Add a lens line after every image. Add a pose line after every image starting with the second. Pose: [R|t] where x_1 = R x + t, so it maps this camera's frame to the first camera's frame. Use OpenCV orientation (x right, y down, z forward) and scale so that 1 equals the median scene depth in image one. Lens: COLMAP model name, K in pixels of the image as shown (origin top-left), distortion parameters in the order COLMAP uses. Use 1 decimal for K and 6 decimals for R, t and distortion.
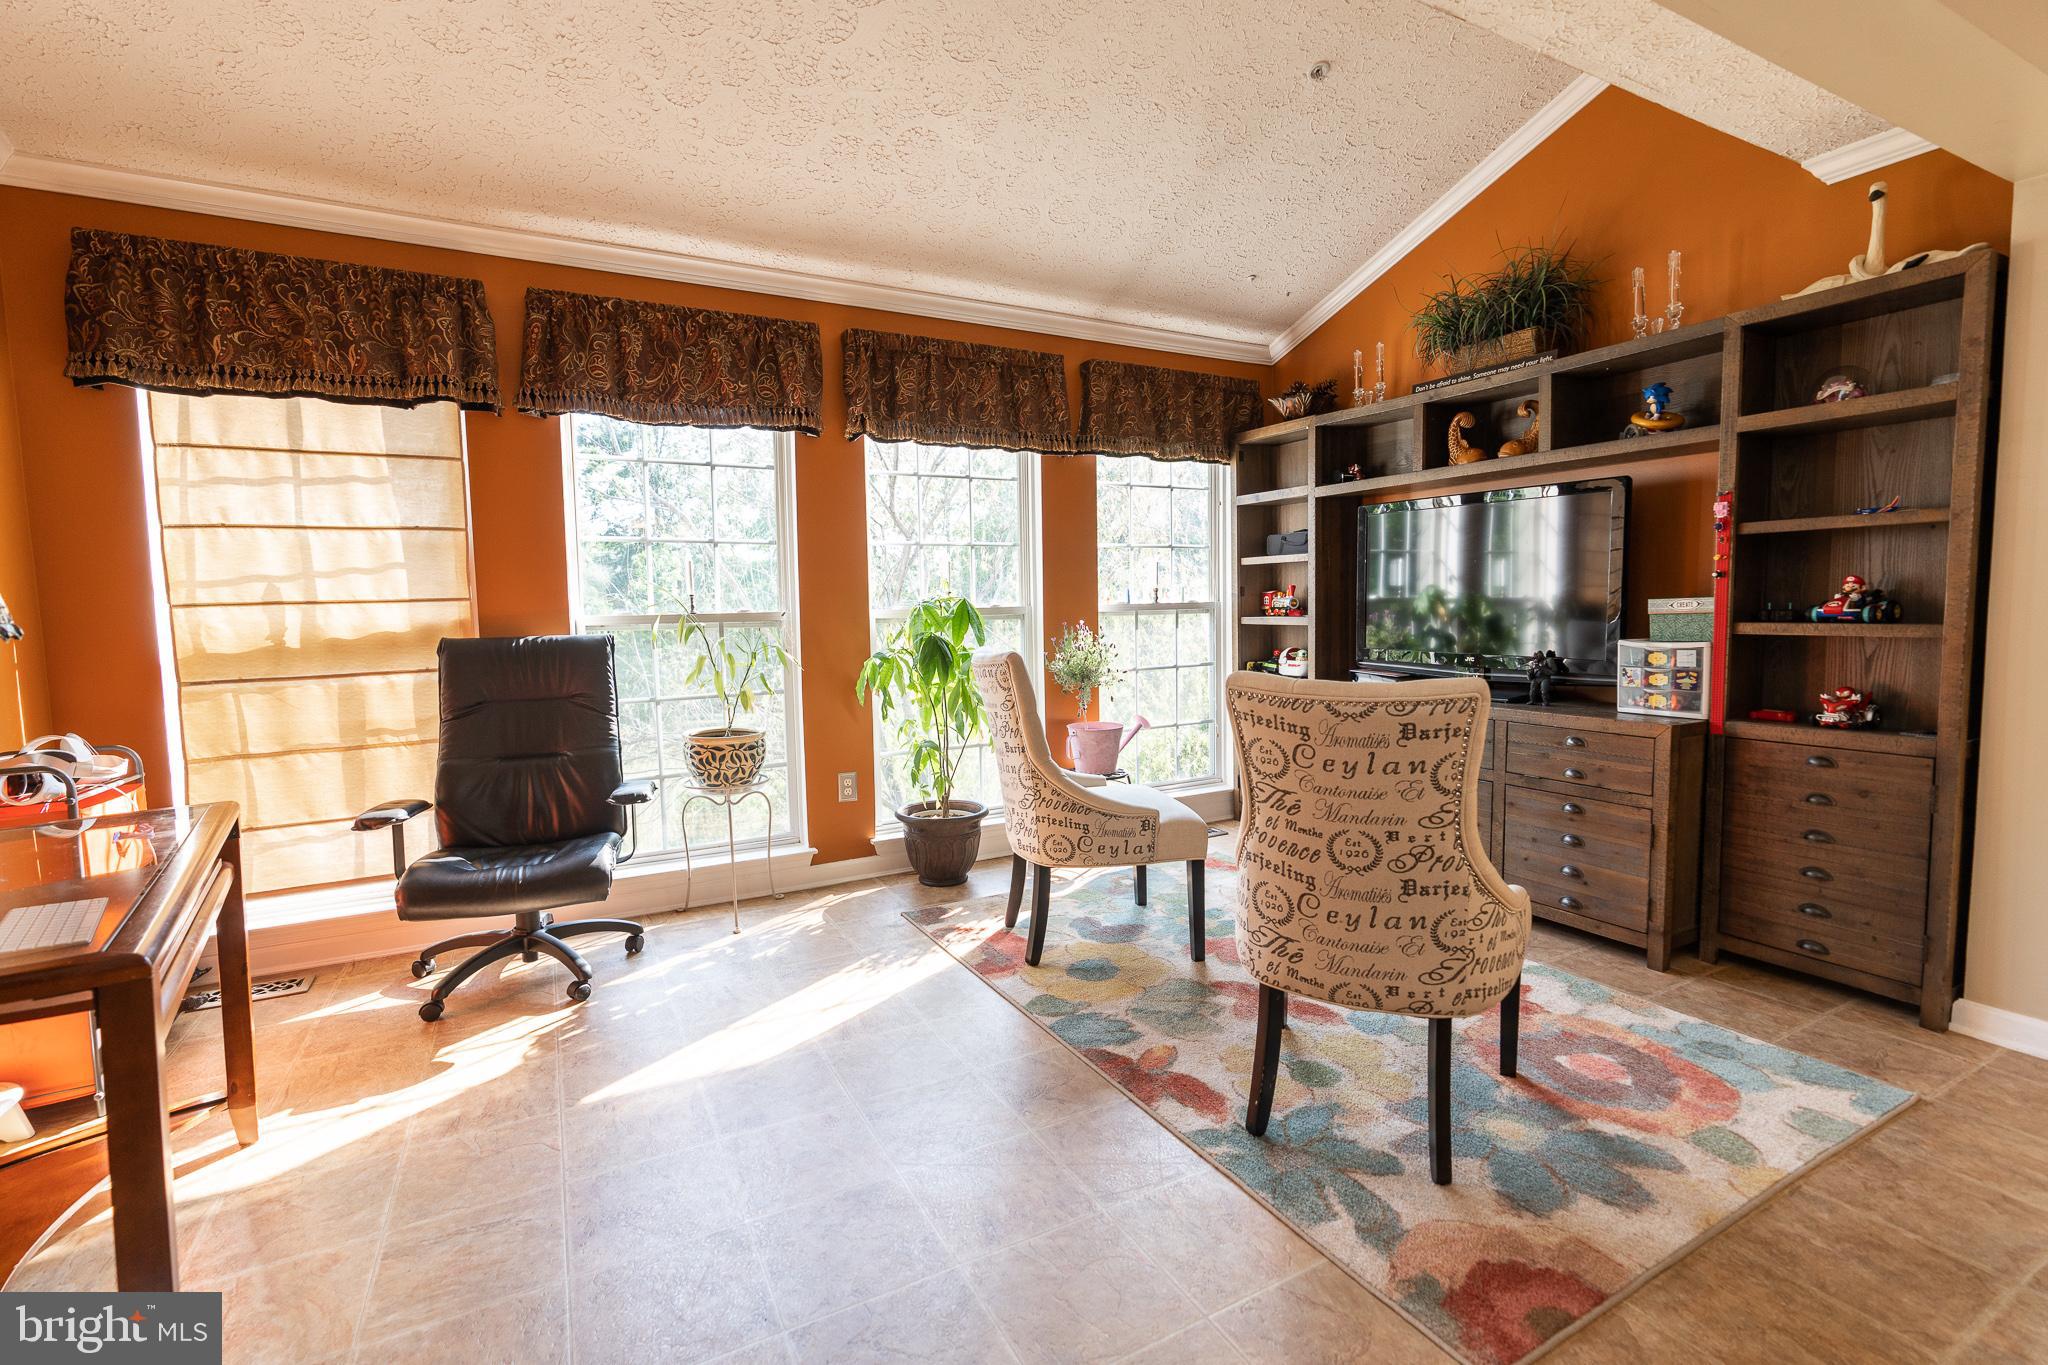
lens RADIAL K [[919.5, 0, 1043.0], [0, 919.5, 677.3], [0, 0, 1]] dist [-0.003314, -0.000155]
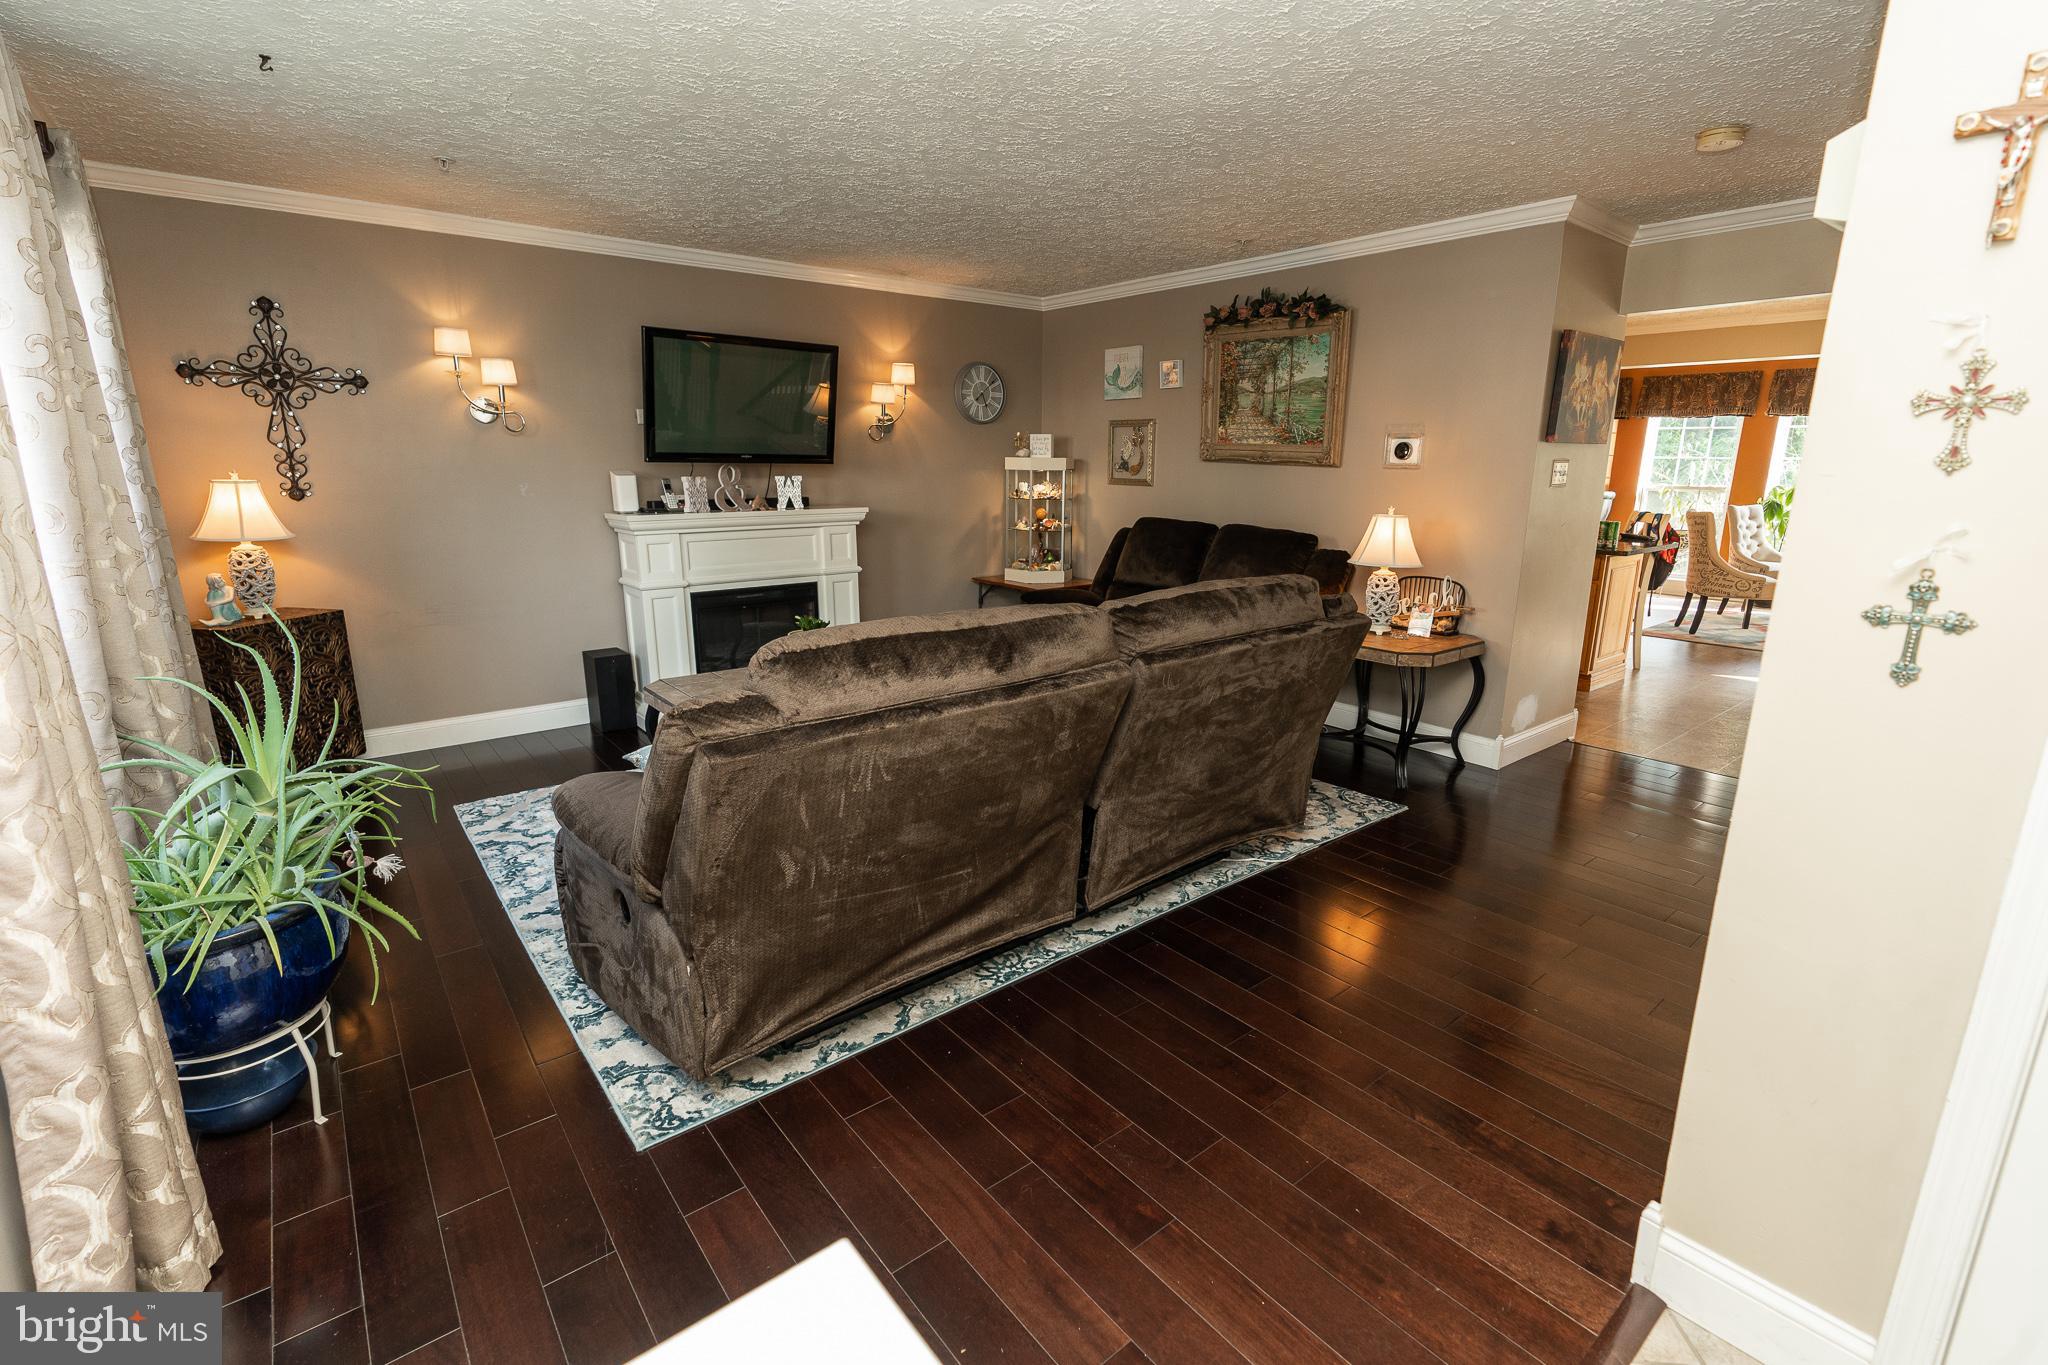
lens RADIAL K [[915.8, 0, 1020.9], [0, 915.8, 674.5], [0, 0, 1]] dist [-0.001533, -0.000178]
pose [[0.178511, 0.246361, -0.952596, 2.411886], [-0.091017, 0.968130, 0.233322, 0.020585], [0.979719, 0.045052, 0.195245, -1.732705]]
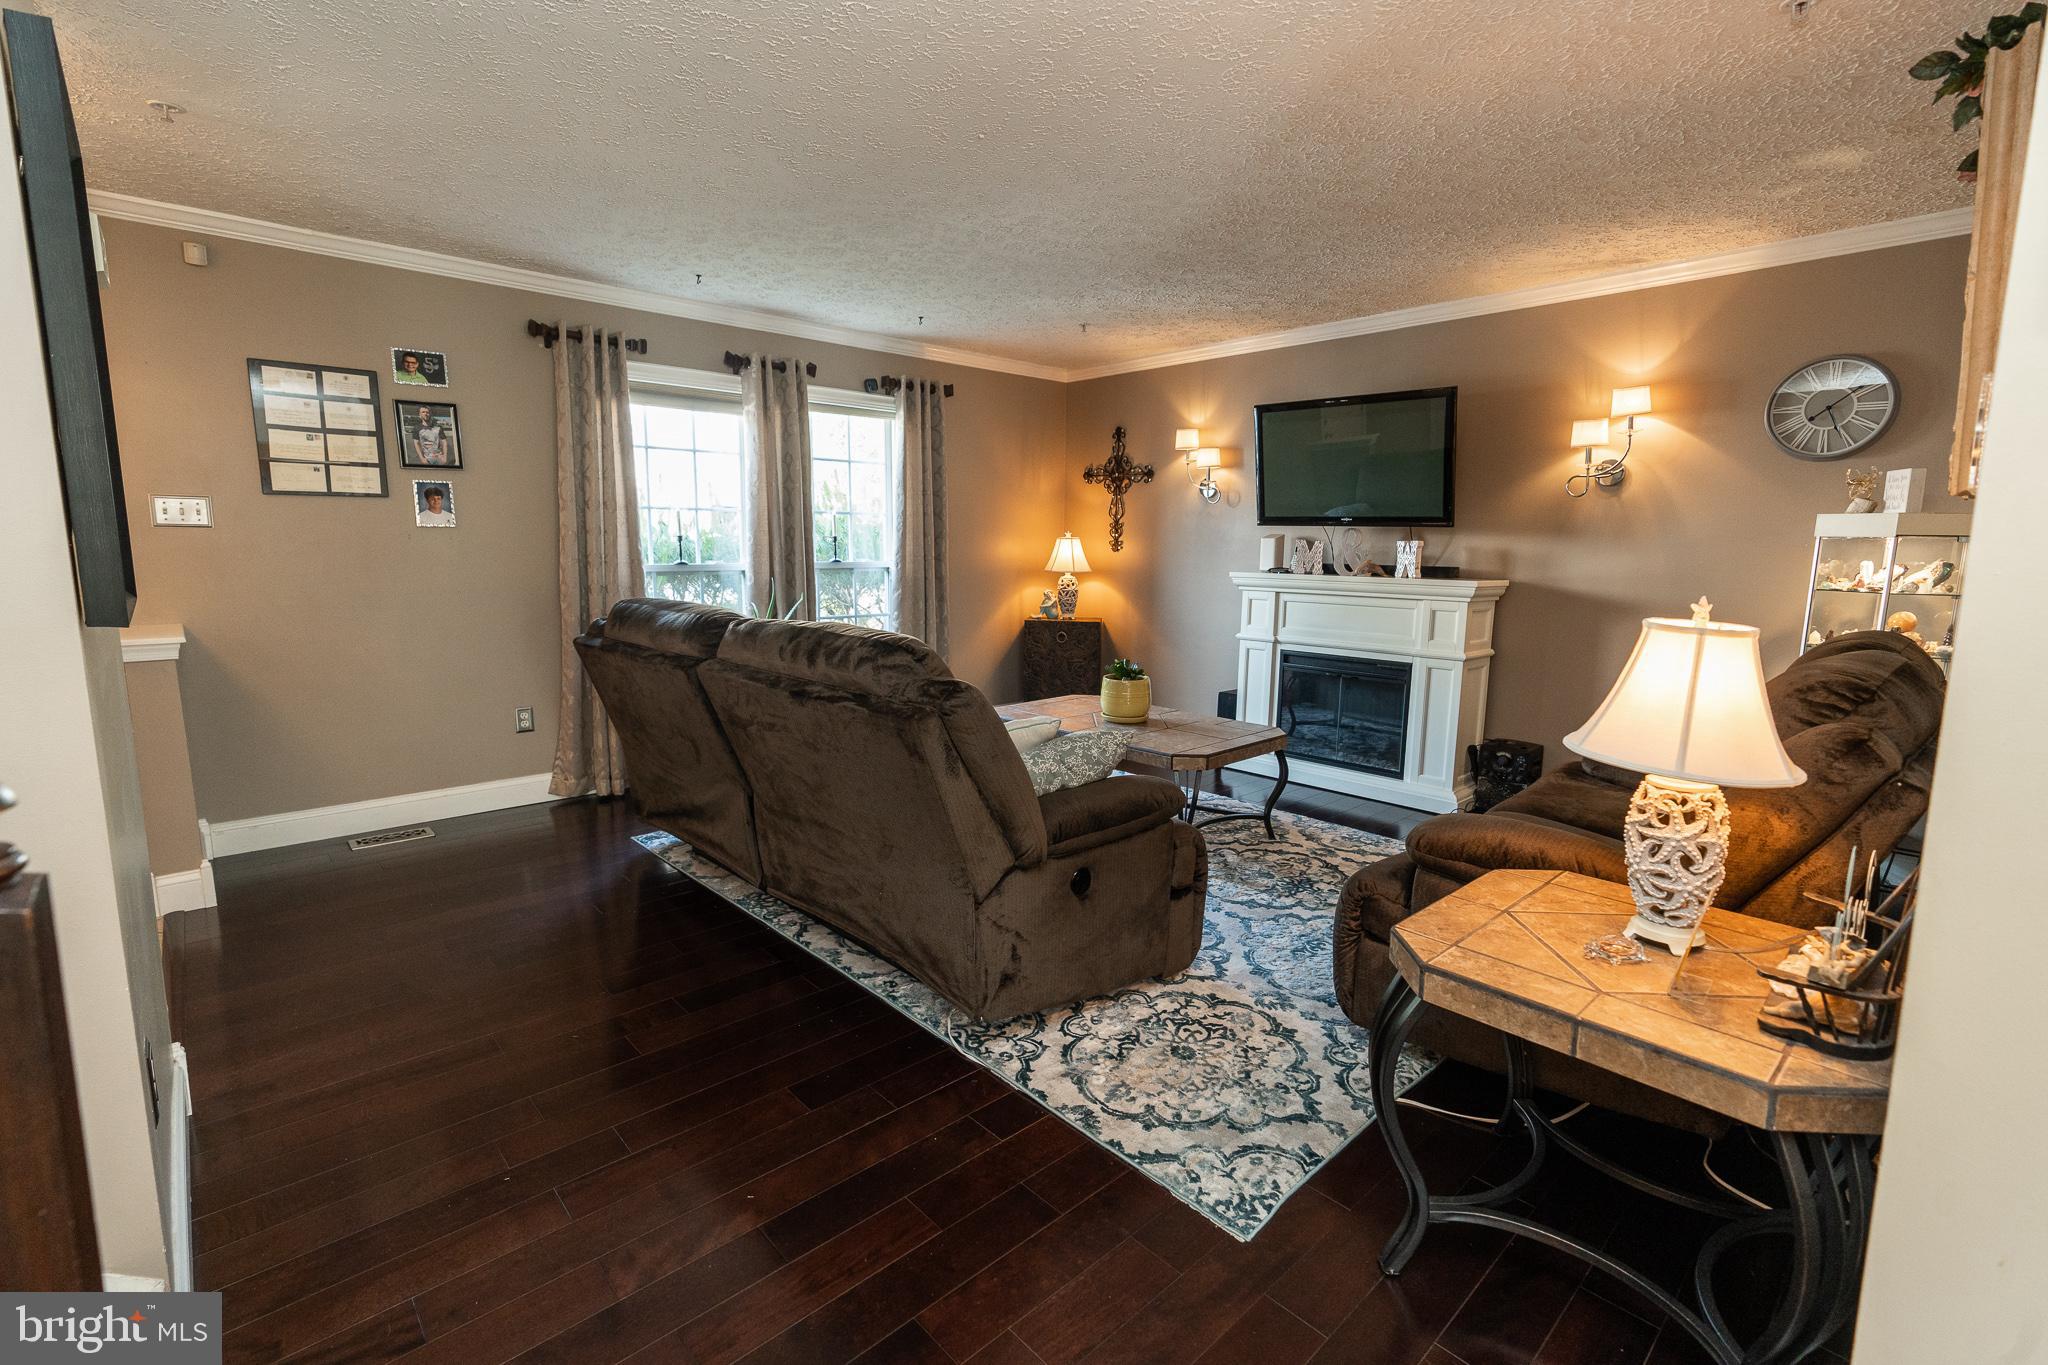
lens RADIAL K [[919.5, 0, 1043.0], [0, 919.5, 677.3], [0, 0, 1]] dist [-0.003314, -0.000155]
pose [[-0.967340, 0.047403, -0.249010, 1.578005], [-0.012492, 0.972250, 0.233611, -0.027694], [0.253174, 0.229092, -0.939904, -0.506162]]
